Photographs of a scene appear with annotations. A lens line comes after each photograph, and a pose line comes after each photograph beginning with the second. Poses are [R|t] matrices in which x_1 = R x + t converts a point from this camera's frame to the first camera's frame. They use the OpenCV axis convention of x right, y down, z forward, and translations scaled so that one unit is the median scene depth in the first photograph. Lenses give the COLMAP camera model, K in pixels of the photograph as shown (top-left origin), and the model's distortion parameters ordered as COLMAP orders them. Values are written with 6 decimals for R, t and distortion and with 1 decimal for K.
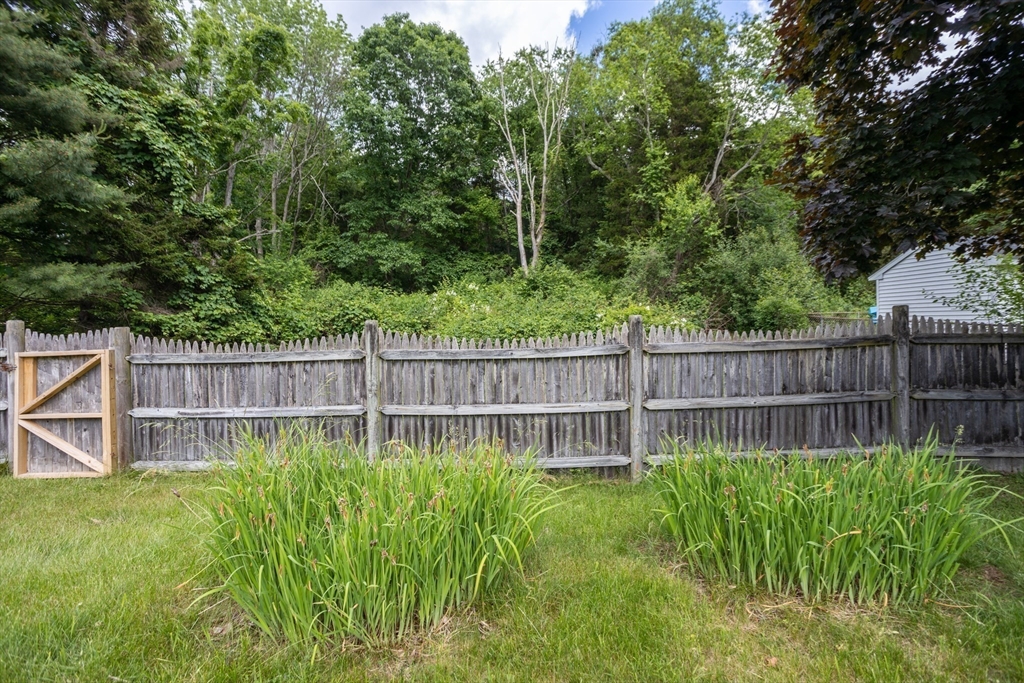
lens RADIAL K [[508.5, 0, 510.5], [0, 508.5, 336.7], [0, 0, 1]] dist [0.000687, 0.000048]
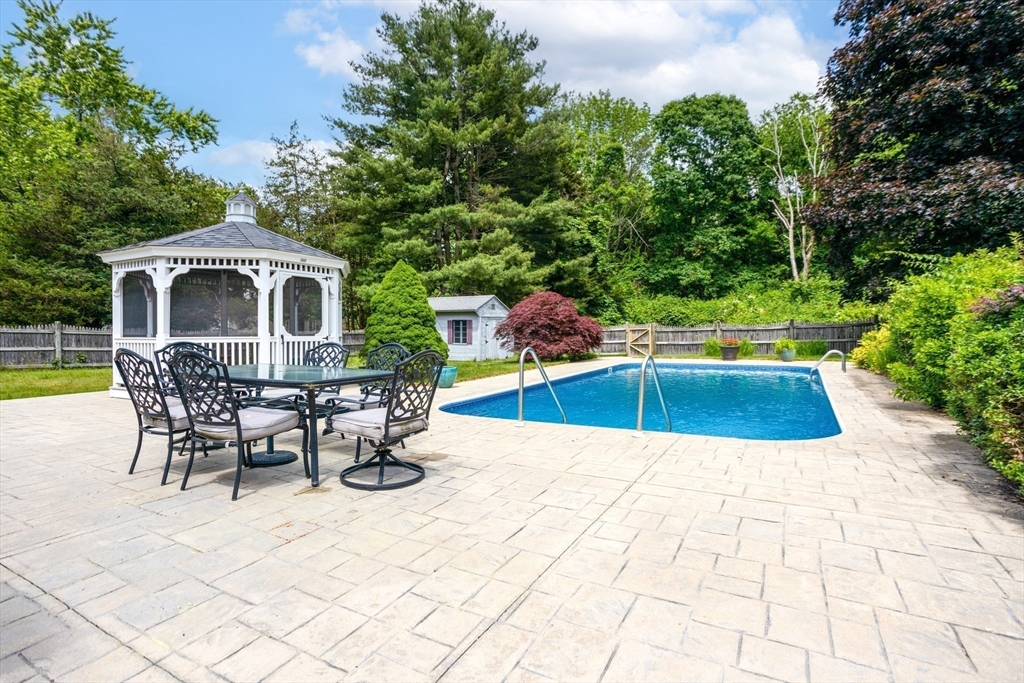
lens RADIAL K [[499.5, 0, 479.4], [0, 499.5, 322.8], [0, 0, 1]] dist [-0.019484, 0.003794]
pose [[0.833064, -0.010836, -0.553070, 0.048262], [-0.001144, 0.999772, -0.021311, 0.010922], [0.553175, 0.018387, 0.832862, -0.483456]]
